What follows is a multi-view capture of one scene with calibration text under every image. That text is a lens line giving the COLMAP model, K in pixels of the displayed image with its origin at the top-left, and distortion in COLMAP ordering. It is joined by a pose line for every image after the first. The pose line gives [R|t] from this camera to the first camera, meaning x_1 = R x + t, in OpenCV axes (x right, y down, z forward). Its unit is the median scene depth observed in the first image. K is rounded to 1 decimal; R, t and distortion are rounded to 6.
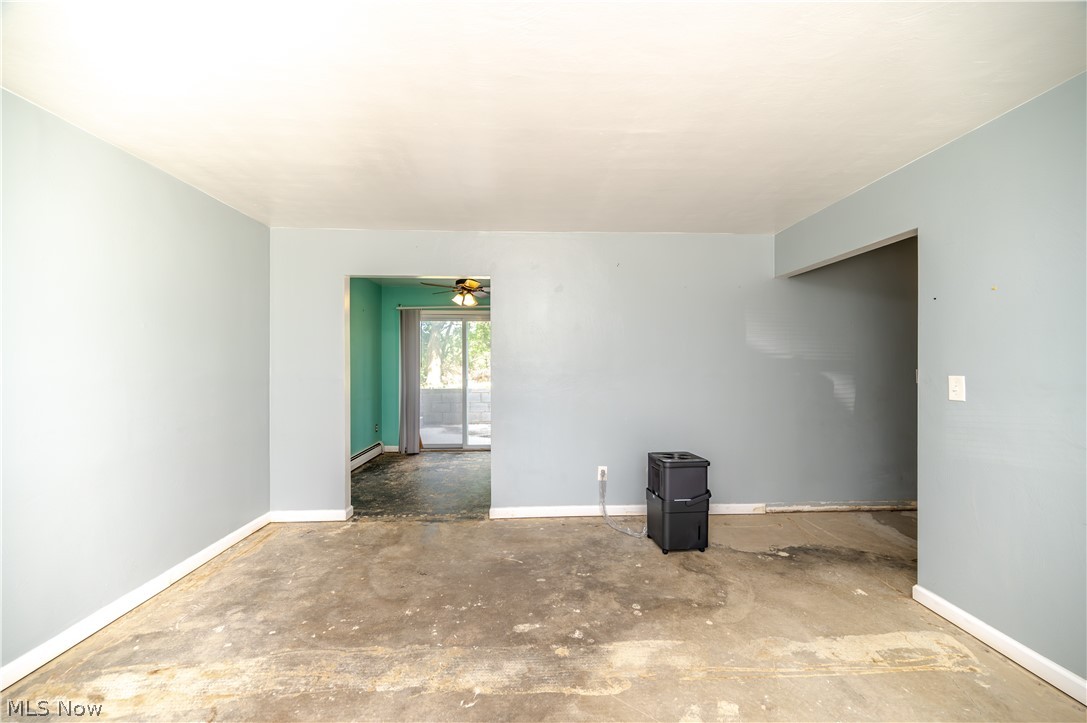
lens RADIAL K [[428.5, 0, 544.4], [0, 428.5, 362.7], [0, 0, 1]] dist [-0.001653, -0.000059]
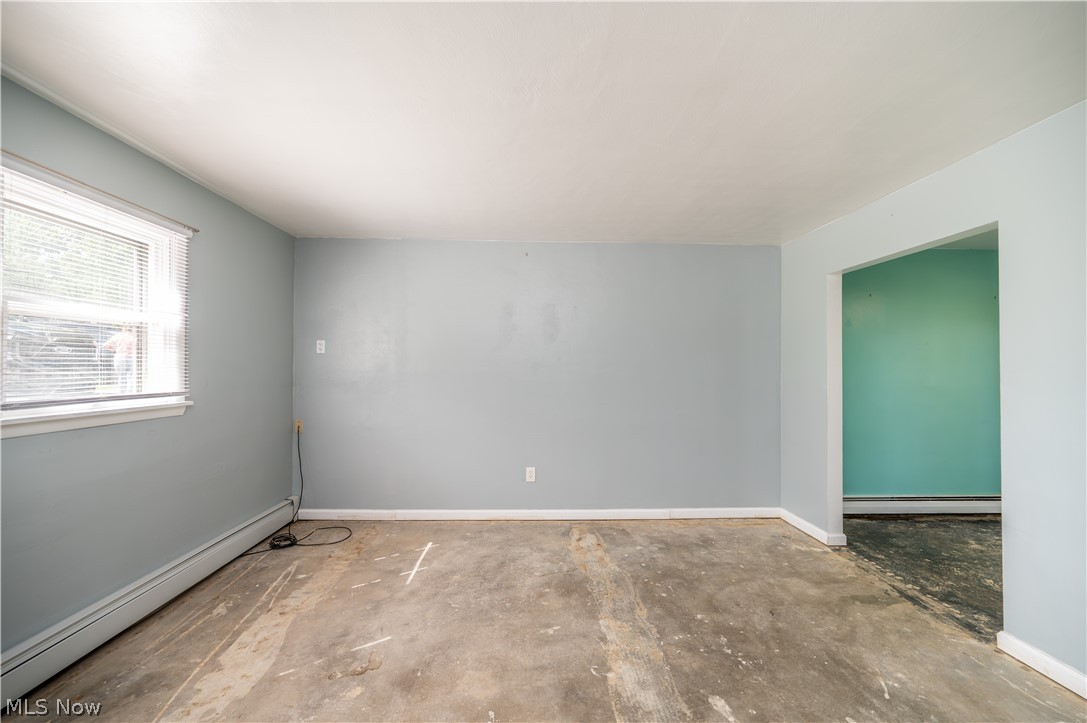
lens RADIAL K [[428.5, 0, 544.4], [0, 428.5, 362.7], [0, 0, 1]] dist [-0.001653, -0.000059]
pose [[0.000515, -0.010201, -0.999948, 0.547247], [-0.007104, 0.999923, -0.010205, -0.005796], [0.999975, 0.007109, 0.000442, 0.485295]]
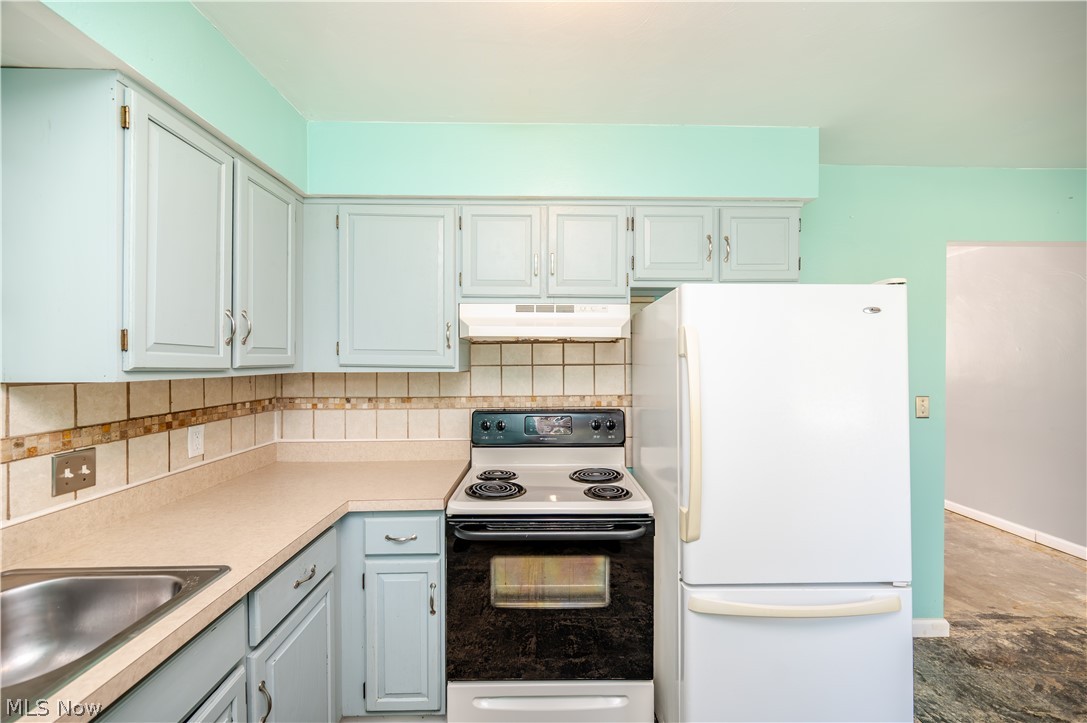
lens RADIAL K [[428.5, 0, 544.4], [0, 428.5, 362.7], [0, 0, 1]] dist [-0.001653, -0.000059]
pose [[-0.999685, 0.000303, 0.025106, 0.532280], [0.000559, 0.999948, 0.010177, -0.040741], [-0.025101, 0.010188, -0.999633, 2.047350]]
